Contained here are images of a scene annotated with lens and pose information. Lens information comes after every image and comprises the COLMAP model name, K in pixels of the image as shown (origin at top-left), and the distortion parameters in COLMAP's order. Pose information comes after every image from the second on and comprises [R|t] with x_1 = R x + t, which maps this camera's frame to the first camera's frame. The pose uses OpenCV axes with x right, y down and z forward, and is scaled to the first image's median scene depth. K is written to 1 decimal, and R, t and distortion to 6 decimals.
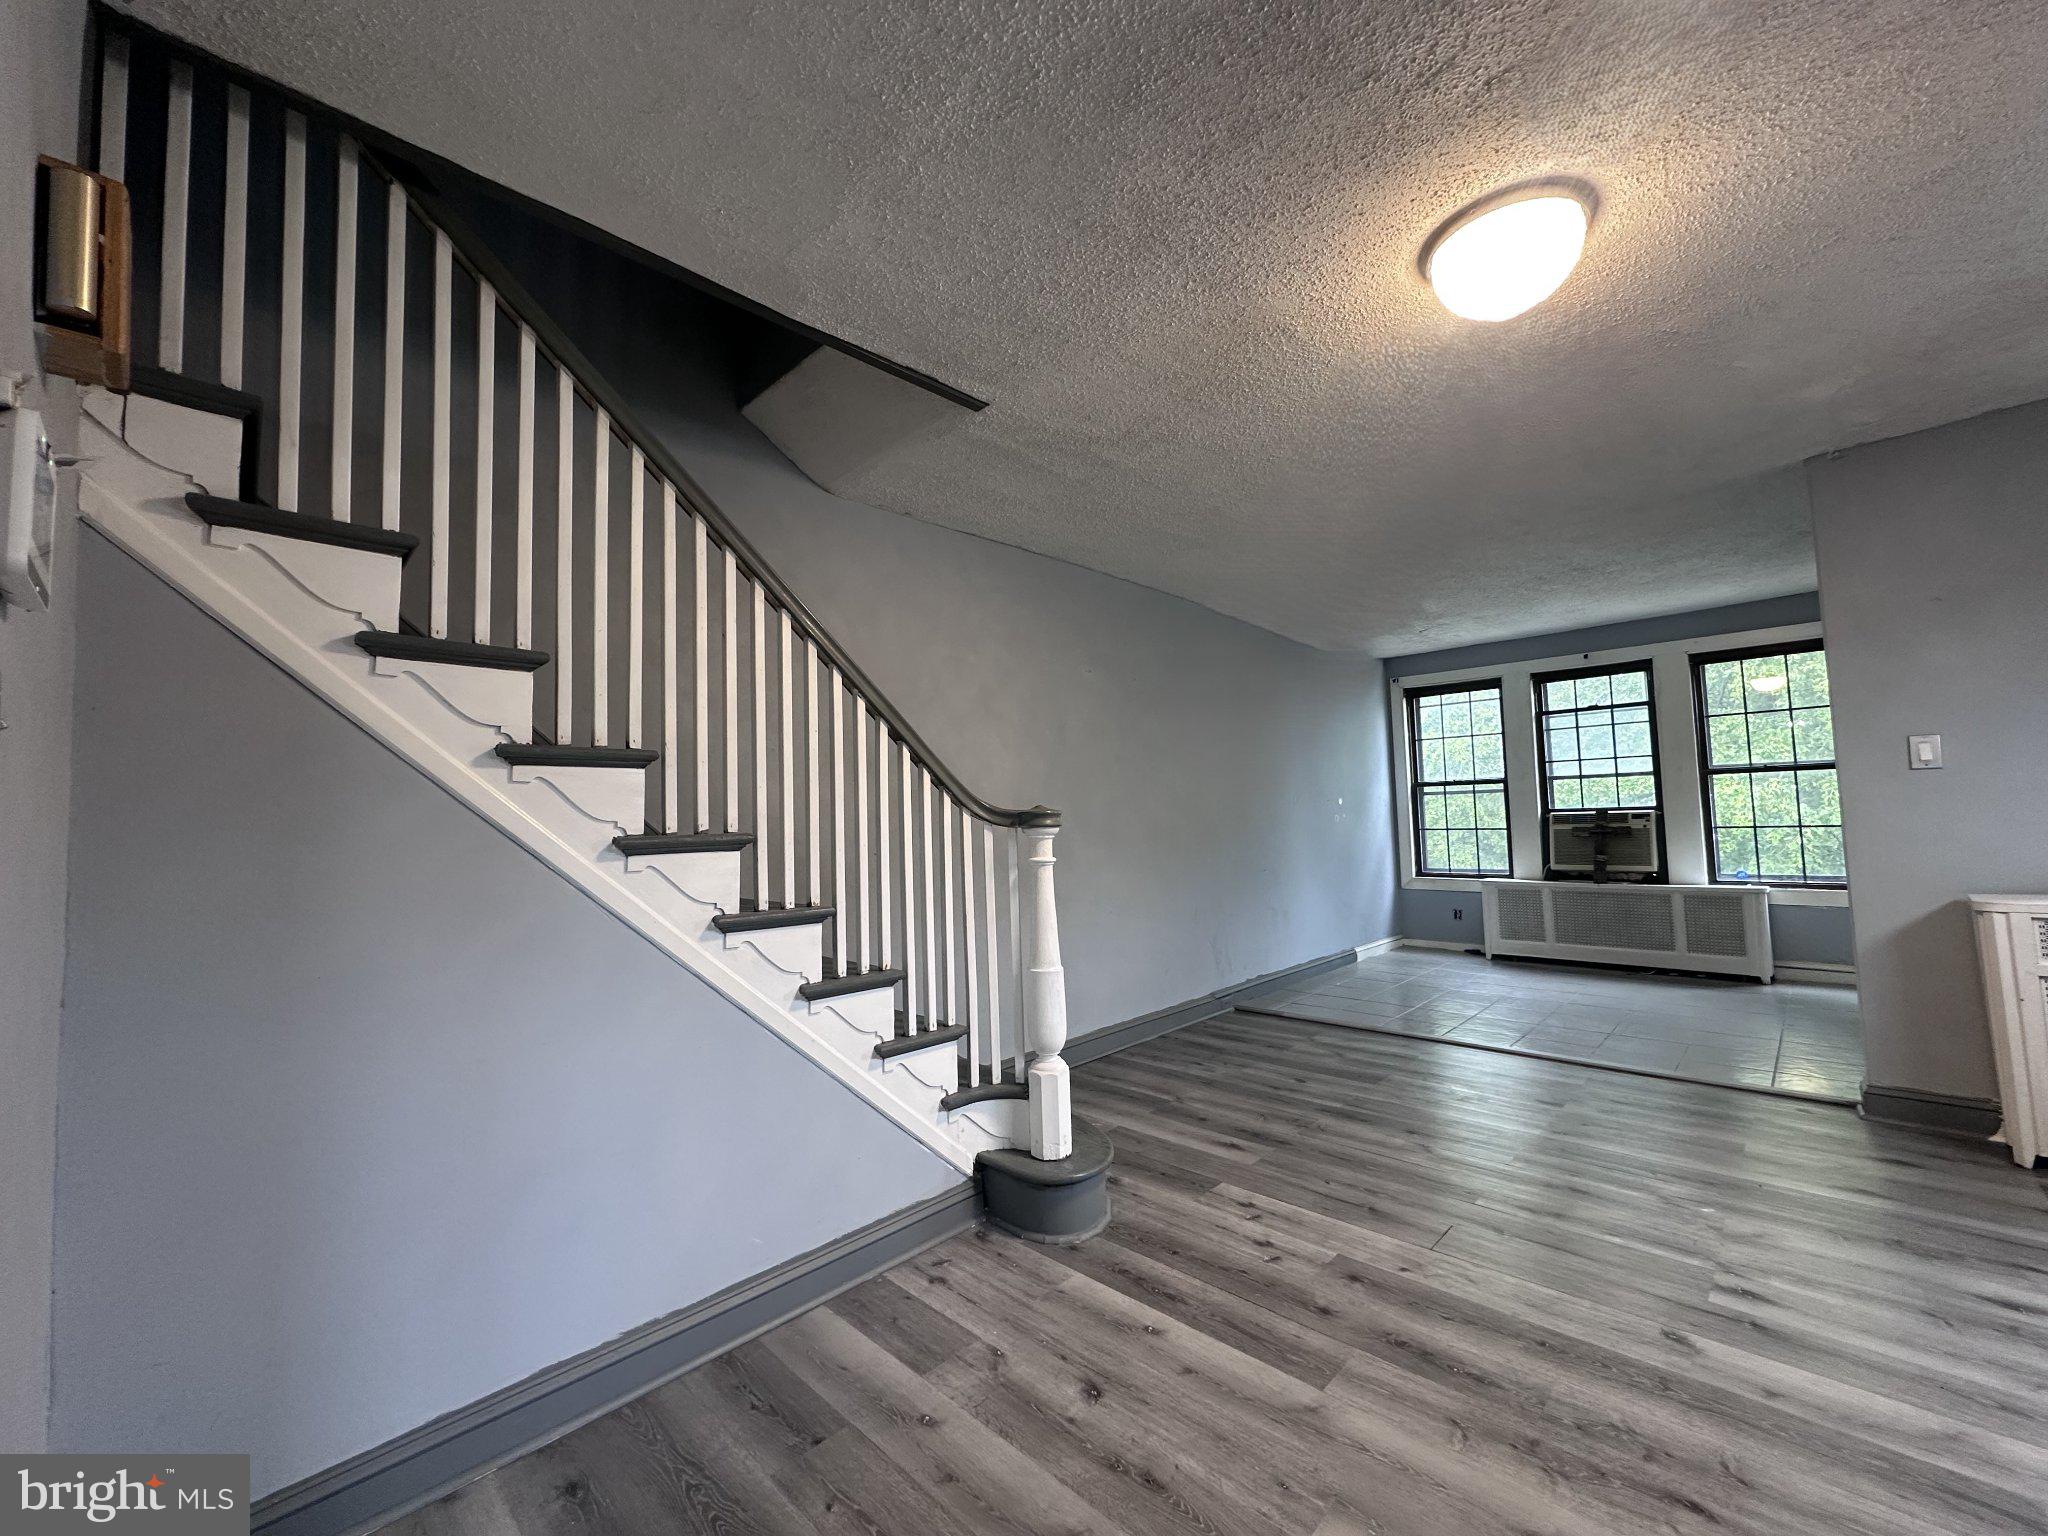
lens RADIAL K [[812.3, 0, 1024.1], [0, 812.3, 769.5], [0, 0, 1]] dist [-0.004127, 0.000797]
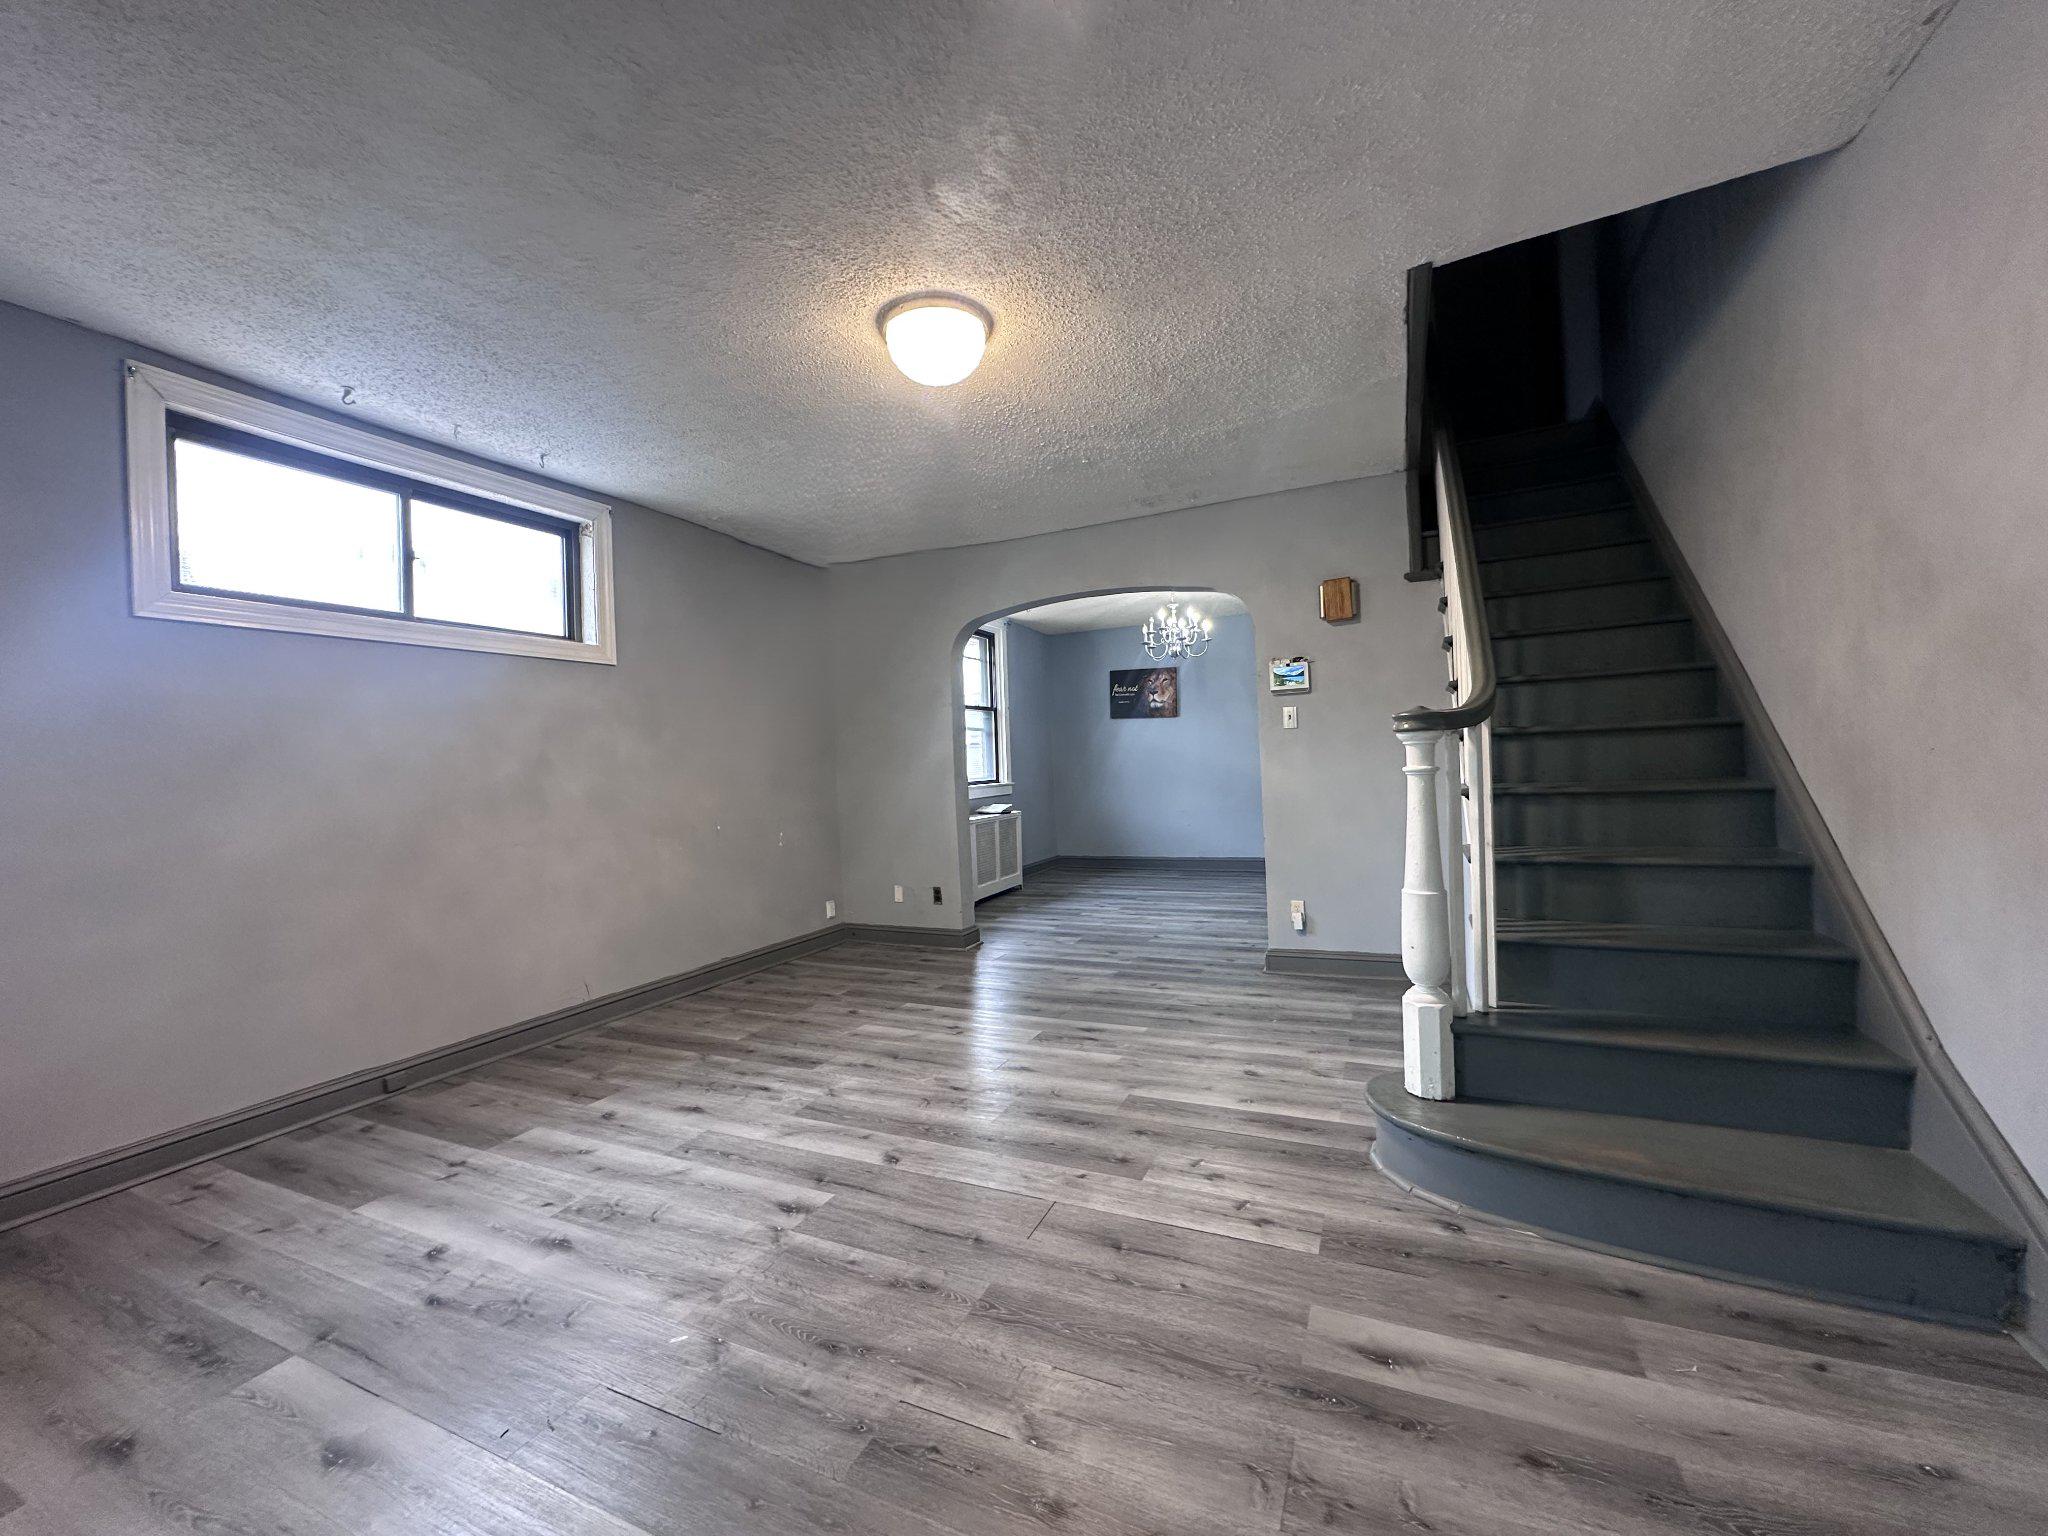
lens RADIAL K [[812.3, 0, 1031.8], [0, 812.3, 764.9], [0, 0, 1]] dist [-0.004127, 0.000797]
pose [[-0.931588, 0.072466, -0.356220, 0.718520], [0.095145, 0.994375, -0.046535, 0.107811], [0.350844, -0.077244, -0.933243, 1.661537]]
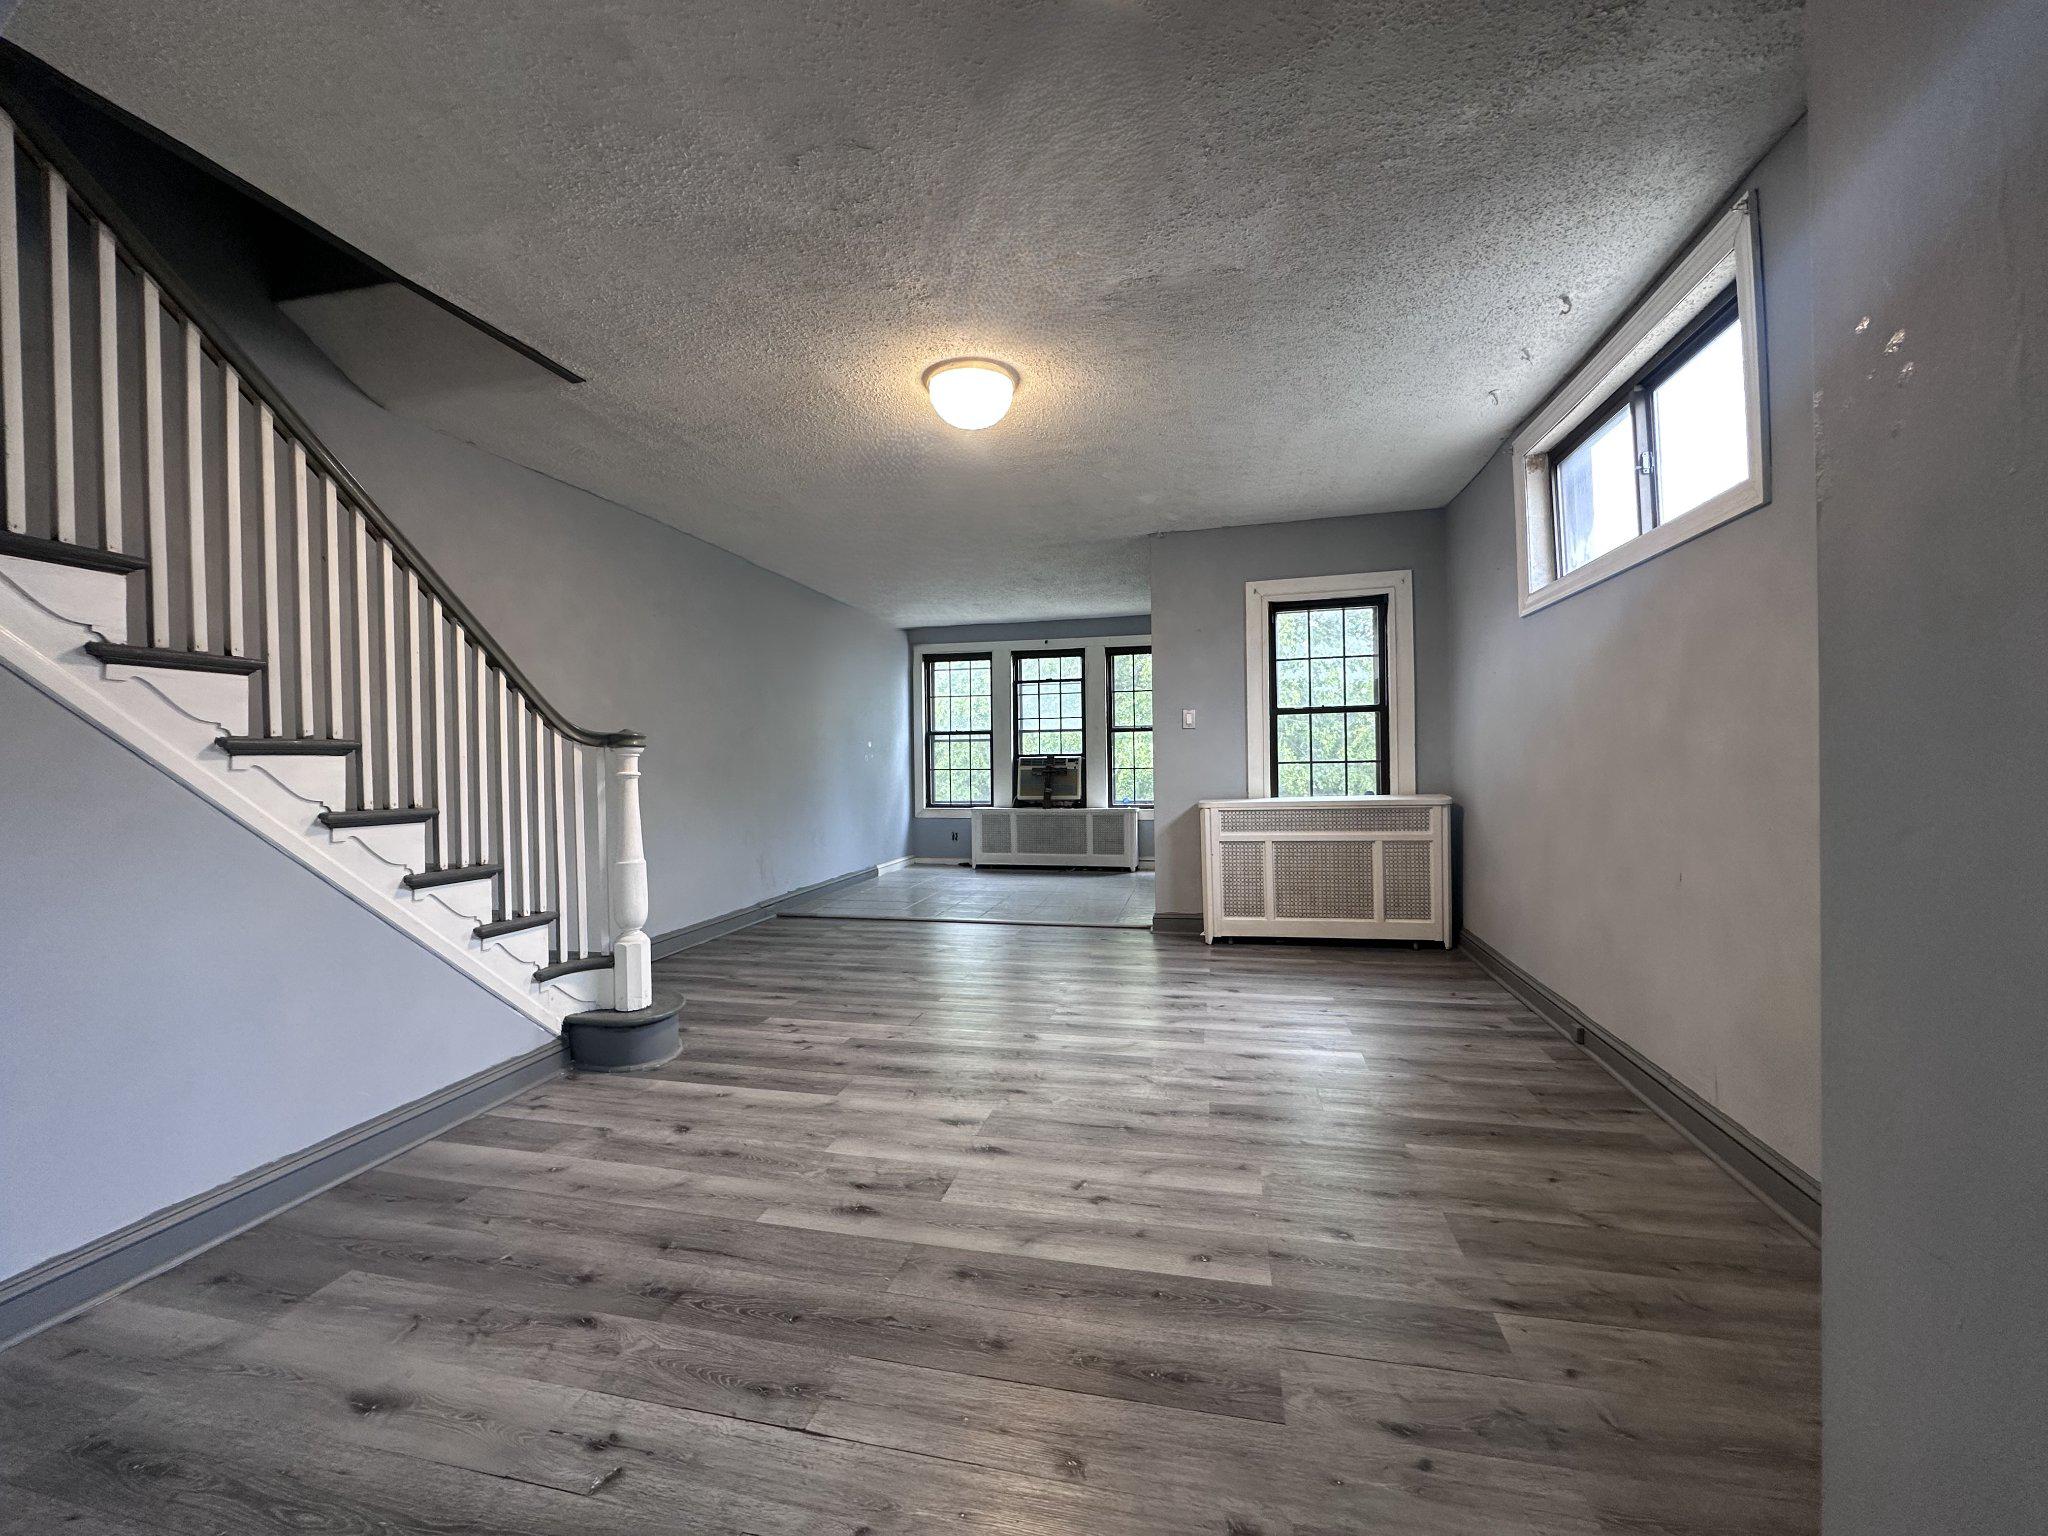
lens RADIAL K [[812.3, 0, 1020.8], [0, 812.3, 768.0], [0, 0, 1]] dist [-0.004127, 0.000797]
pose [[0.852851, 0.012563, 0.522004, -0.110752], [-0.043767, 0.997912, 0.047491, 0.018388], [-0.520318, -0.063349, 0.851620, -0.341542]]
